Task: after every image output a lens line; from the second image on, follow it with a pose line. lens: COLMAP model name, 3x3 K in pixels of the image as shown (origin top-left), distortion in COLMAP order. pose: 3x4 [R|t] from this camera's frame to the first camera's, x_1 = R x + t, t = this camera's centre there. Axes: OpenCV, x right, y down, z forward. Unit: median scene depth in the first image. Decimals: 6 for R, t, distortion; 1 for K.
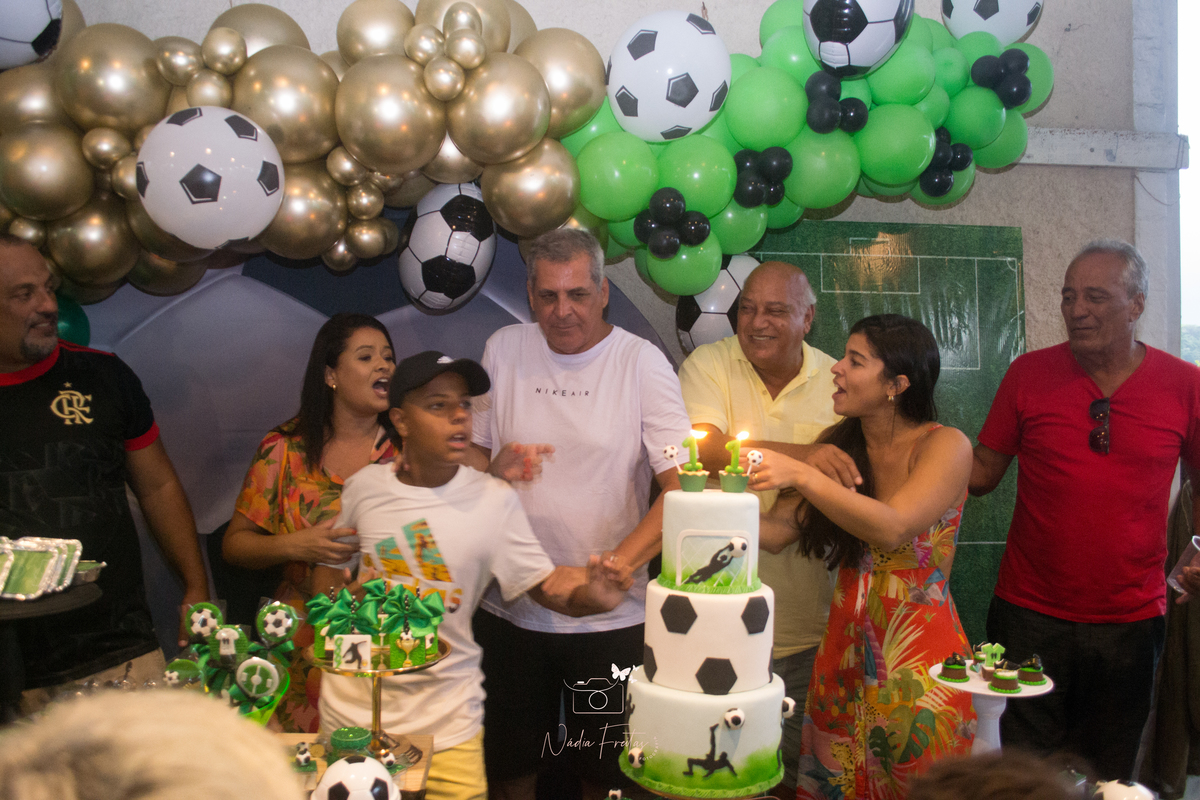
lens RADIAL K [[968.2, 0, 600.0], [0, 968.2, 400.0], [0, 0, 1]] dist [-0.081952, 0.012969]
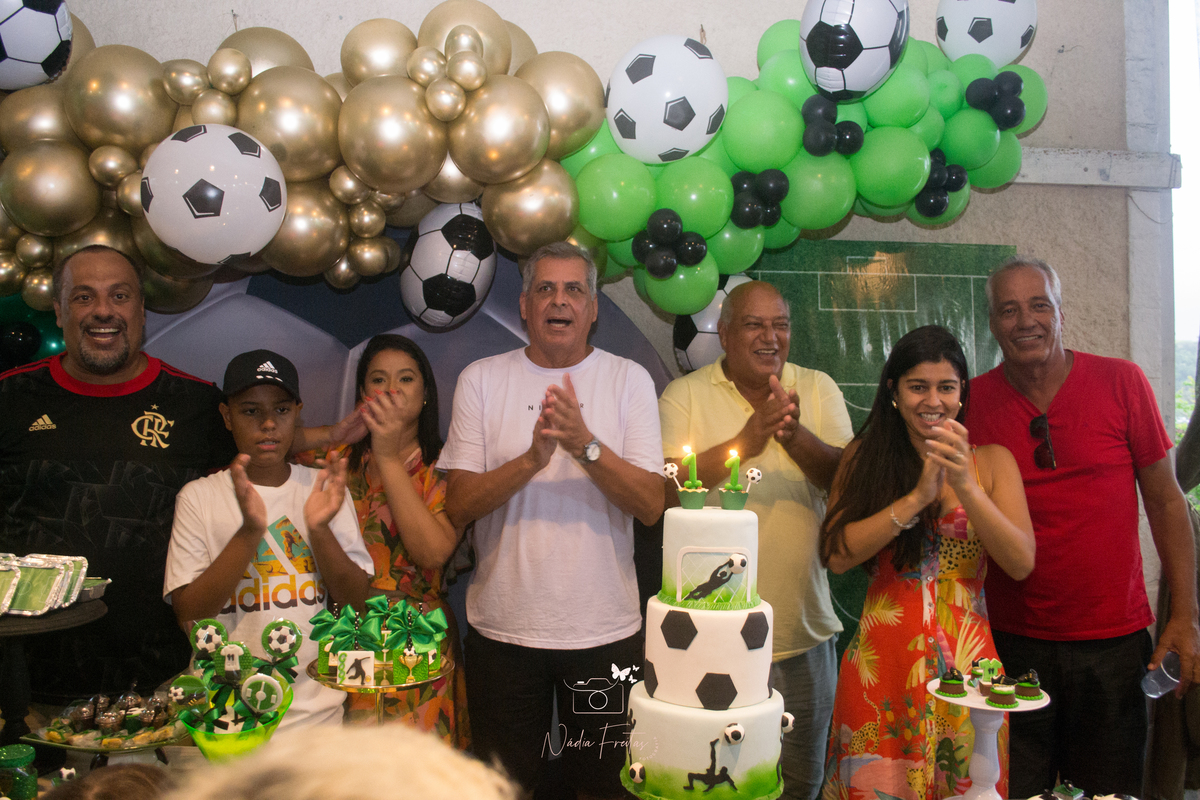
lens RADIAL K [[968.2, 0, 600.0], [0, 968.2, 400.0], [0, 0, 1]] dist [-0.081952, 0.012969]
pose [[0.999998, -0.000709, 0.001873, -0.002813], [0.000741, 0.999851, -0.017265, -0.001651], [-0.001860, 0.017266, 0.999849, -0.014245]]
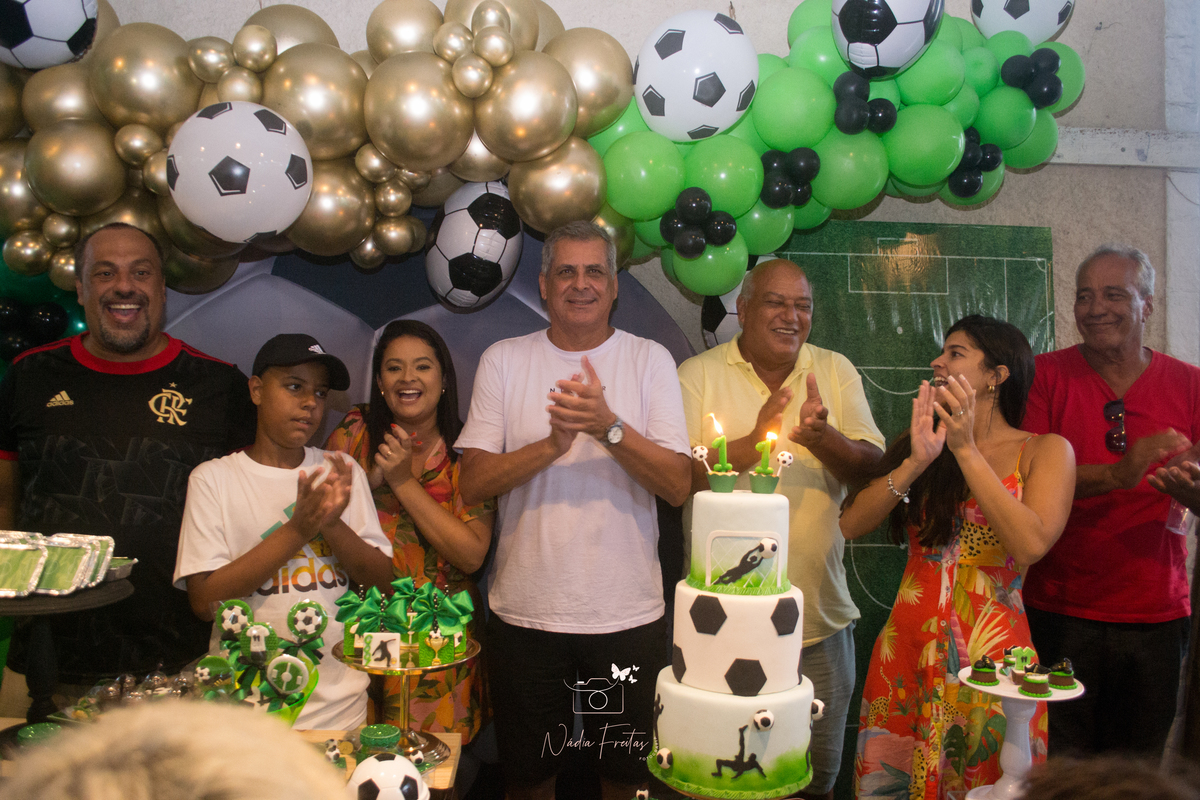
lens RADIAL K [[968.2, 0, 600.0], [0, 968.2, 400.0], [0, 0, 1]] dist [-0.081952, 0.012969]
pose [[0.999734, 0.004280, -0.022646, -0.007858], [-0.004272, 0.999991, 0.000401, -0.000222], [0.022647, -0.000304, 0.999743, 0.000101]]
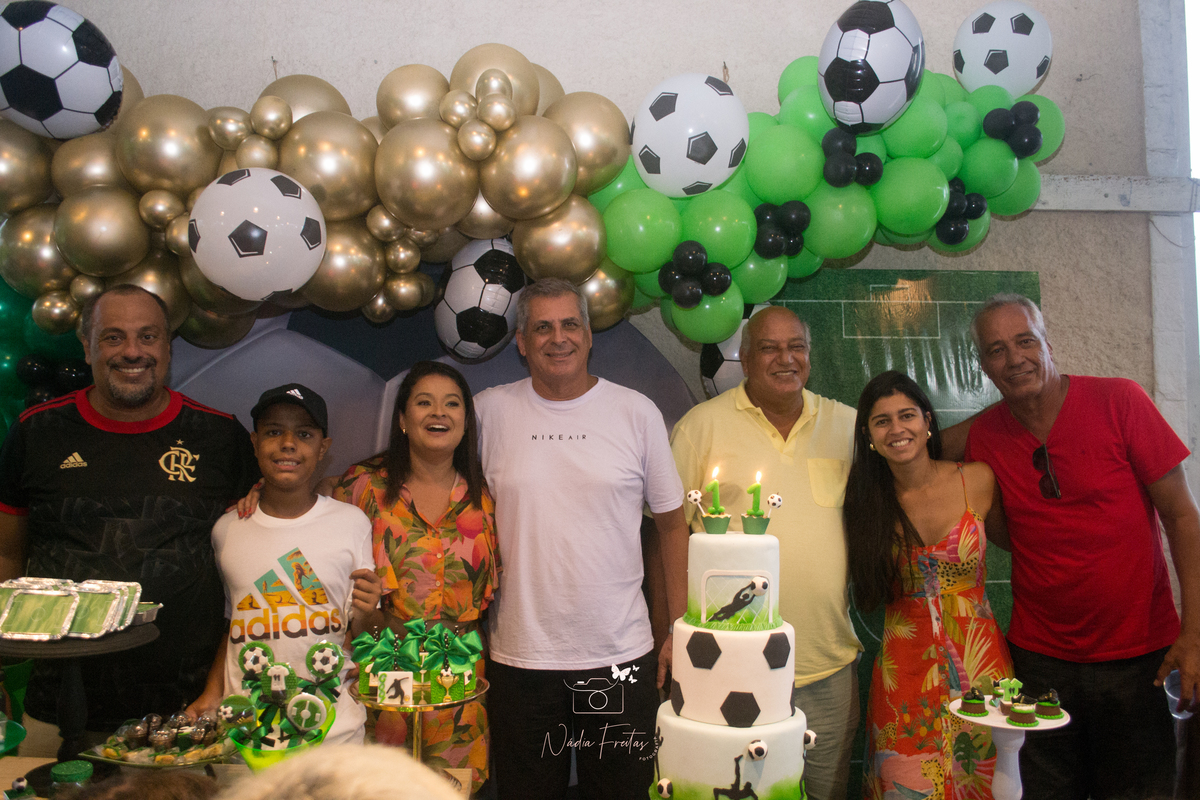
lens RADIAL K [[968.2, 0, 600.0], [0, 968.2, 400.0], [0, 0, 1]] dist [-0.081952, 0.012969]
pose [[0.999455, -0.010367, -0.031350, 0.003564], [0.008997, 0.999011, -0.043547, -0.006032], [0.031770, 0.043241, 0.998559, -0.060967]]
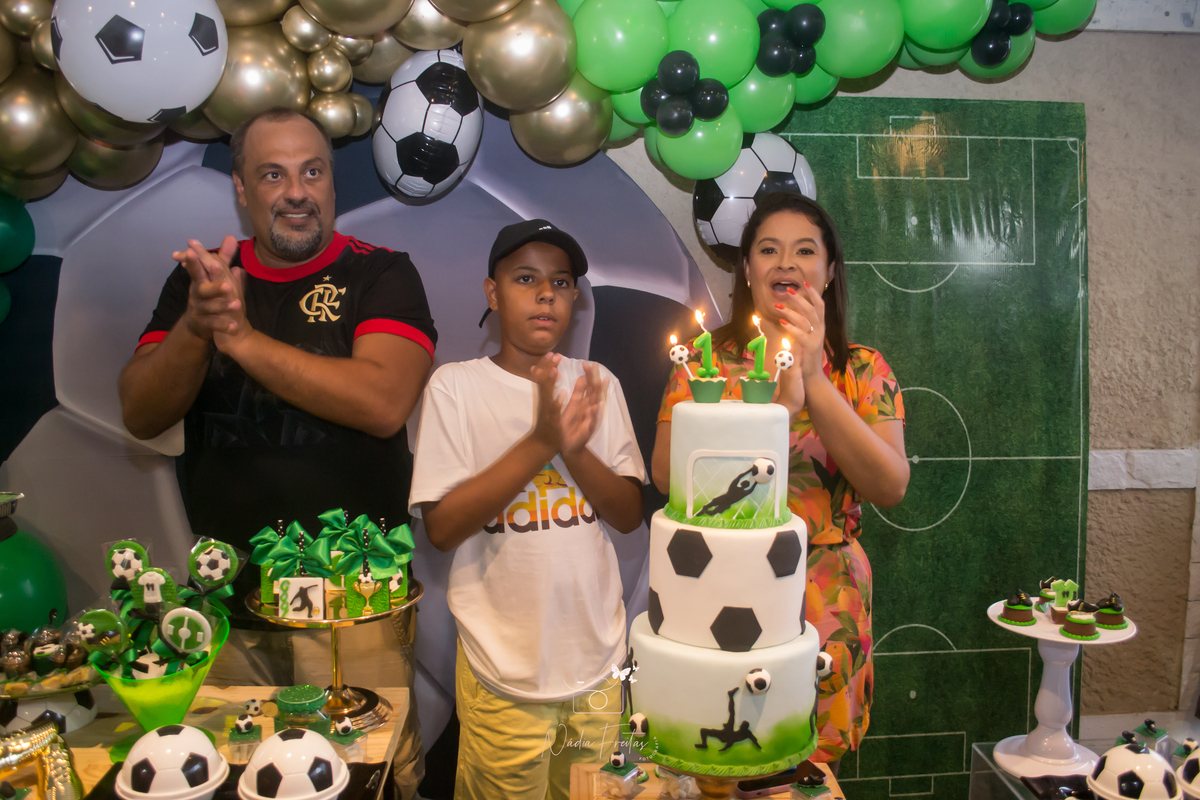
lens RADIAL K [[968.2, 0, 600.0], [0, 968.2, 400.0], [0, 0, 1]] dist [-0.081952, 0.012969]
pose [[0.999618, -0.010028, -0.025761, 0.026075], [0.012270, 0.996007, 0.088425, 0.019175], [0.024771, -0.088707, 0.995750, 0.183141]]
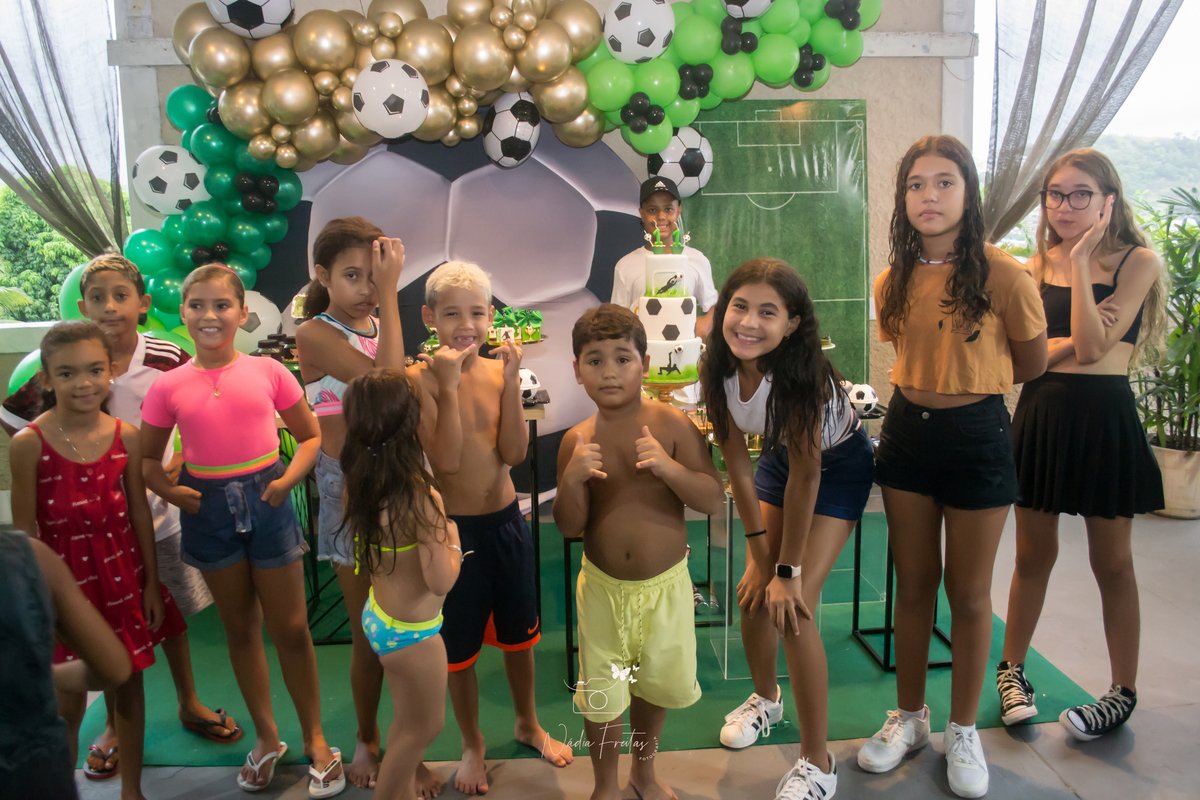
lens RADIAL K [[968.2, 0, 600.0], [0, 968.2, 400.0], [0, 0, 1]] dist [-0.081952, 0.012969]
pose [[0.998852, -0.041151, 0.024507, -0.101730], [0.036323, 0.984355, 0.172410, 0.035382], [-0.031218, -0.171322, 0.984720, -1.183943]]
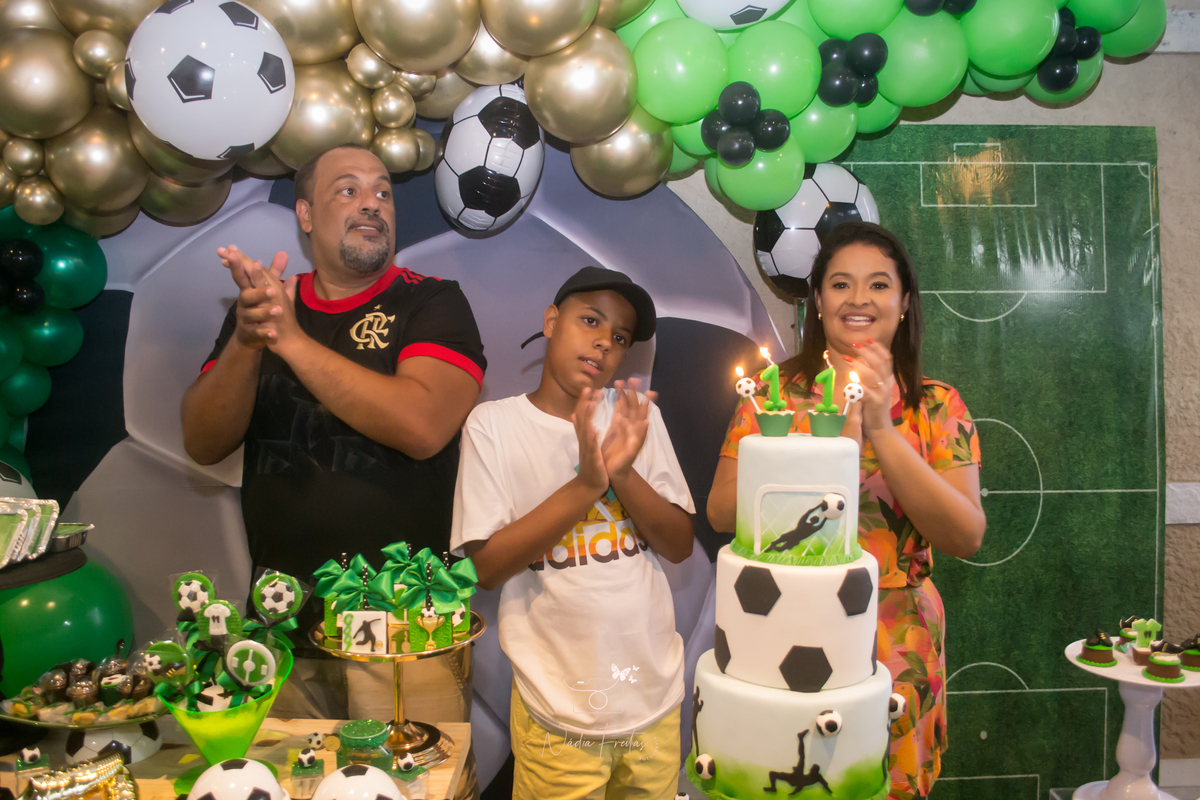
lens RADIAL K [[968.2, 0, 600.0], [0, 968.2, 400.0], [0, 0, 1]] dist [-0.081952, 0.012969]
pose [[0.996337, -0.012763, -0.084558, 0.019678], [0.017557, 0.998265, 0.056202, 0.017318], [0.083694, -0.057481, 0.994832, 0.191667]]
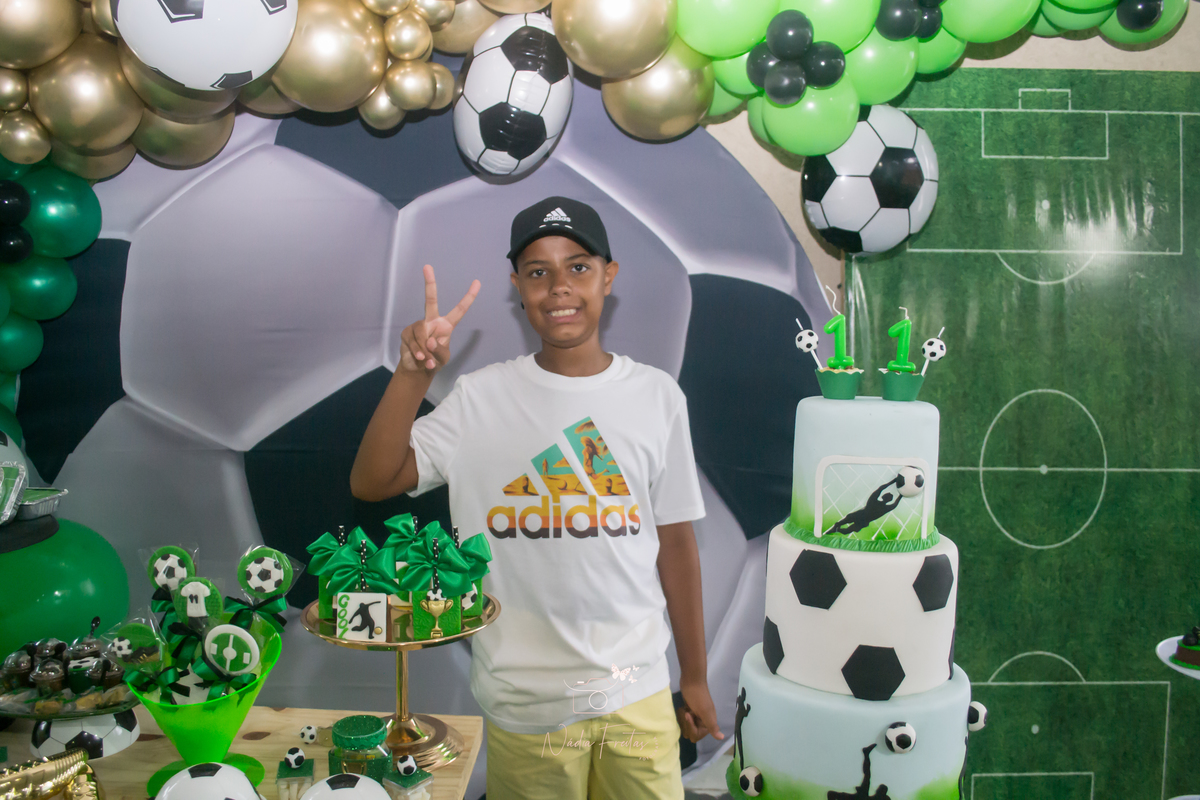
lens RADIAL K [[974.2, 0, 600.0], [0, 974.2, 400.0], [0, 0, 1]] dist [-0.081212, 0.012267]
pose [[0.993921, 0.004187, -0.110017, 0.003901], [0.005378, 0.996237, 0.086502, 0.034358], [0.109965, -0.086568, 0.990158, 0.295271]]
